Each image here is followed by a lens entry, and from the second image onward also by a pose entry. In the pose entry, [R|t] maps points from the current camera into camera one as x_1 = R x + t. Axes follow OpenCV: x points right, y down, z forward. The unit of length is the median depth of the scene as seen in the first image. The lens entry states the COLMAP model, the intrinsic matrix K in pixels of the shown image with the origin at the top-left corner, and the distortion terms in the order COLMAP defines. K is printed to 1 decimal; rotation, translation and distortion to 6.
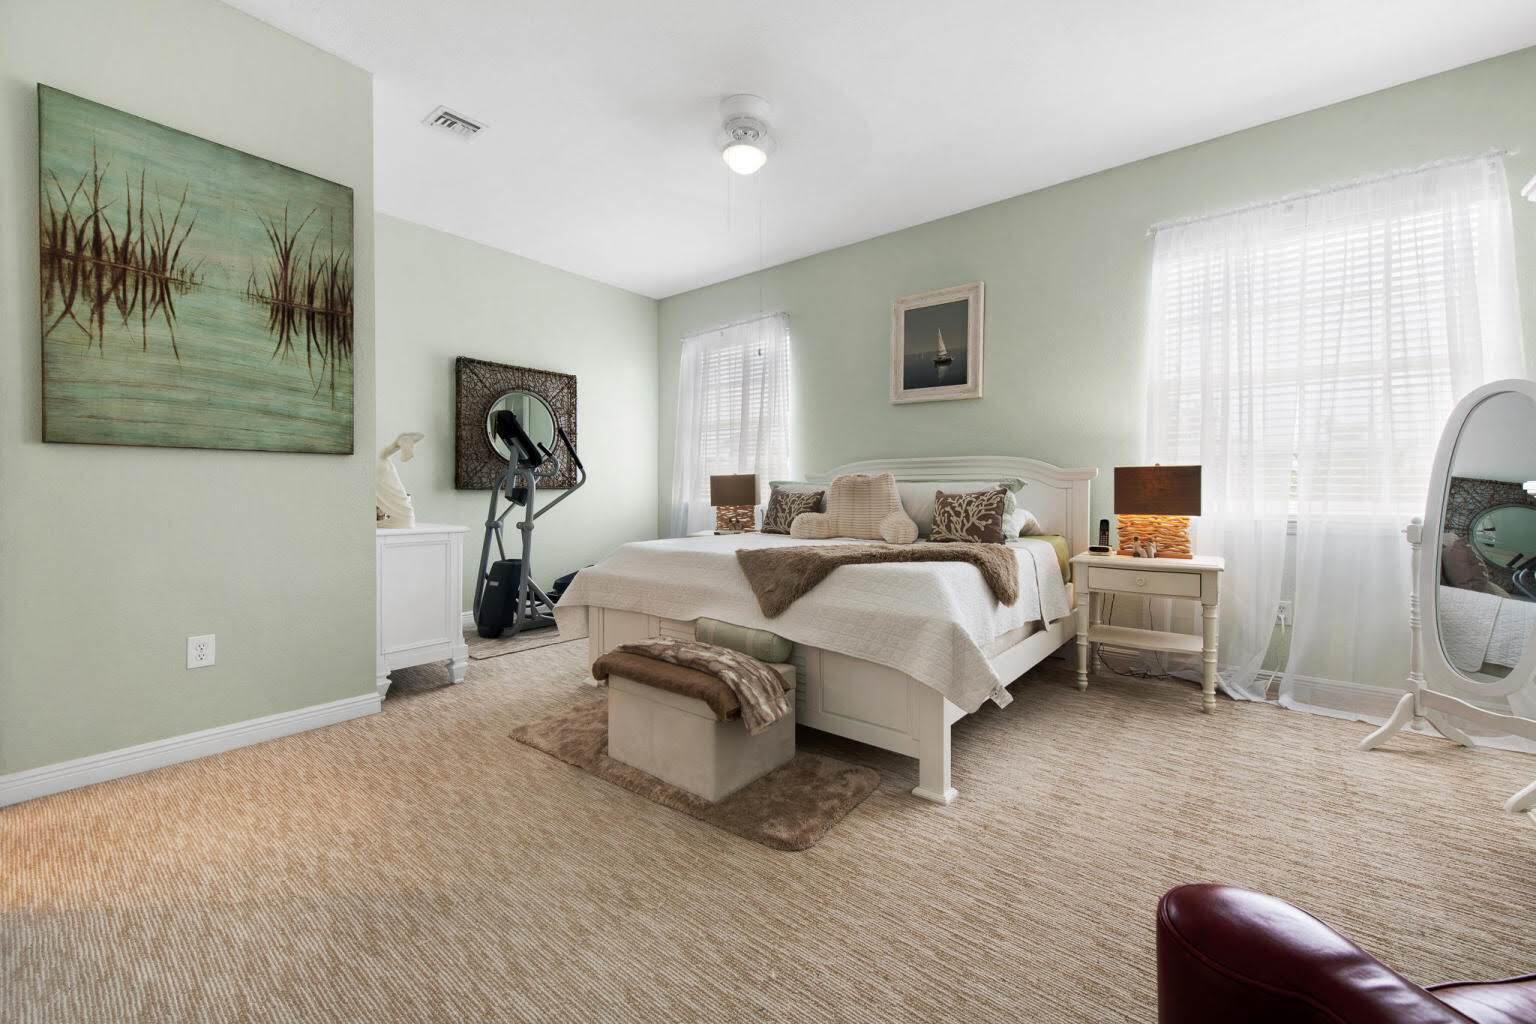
lens RADIAL K [[599.7, 0, 774.9], [0, 599.7, 499.9], [0, 0, 1]] dist [-0.012021, 0.000015]
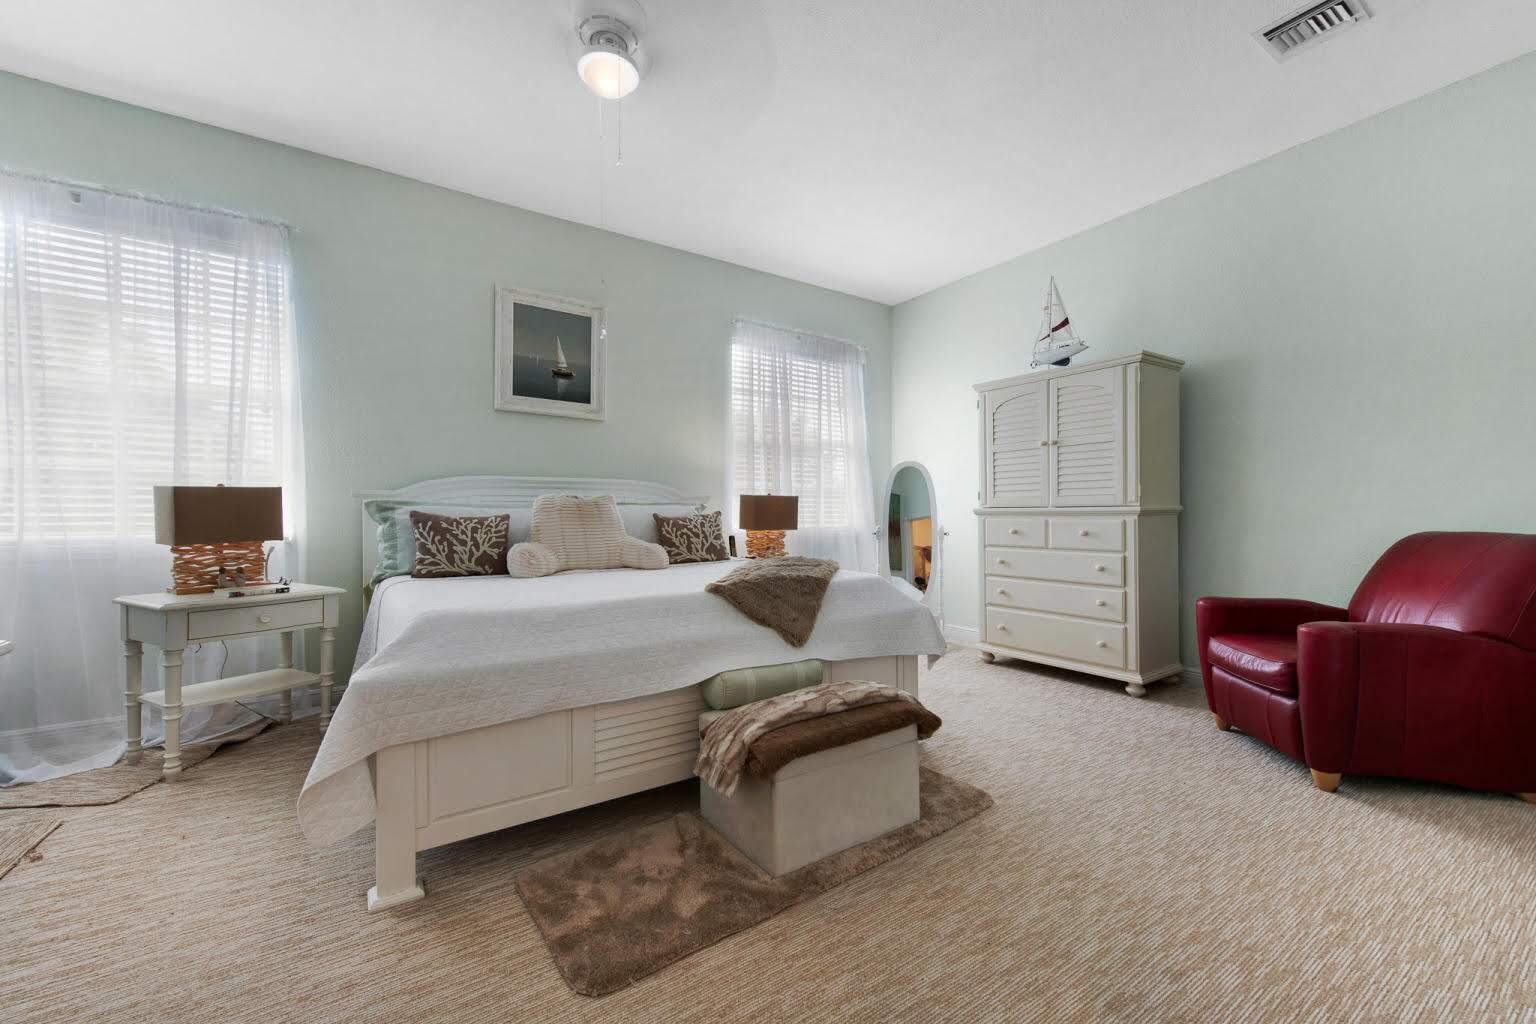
lens RADIAL K [[599.7, 0, 778.9], [0, 599.7, 518.2], [0, 0, 1]] dist [-0.012021, 0.000015]
pose [[0.303172, -0.007586, 0.952906, -0.511756], [0.021517, 0.999768, 0.001114, -0.003089], [-0.952693, 0.020166, 0.303265, 0.416373]]
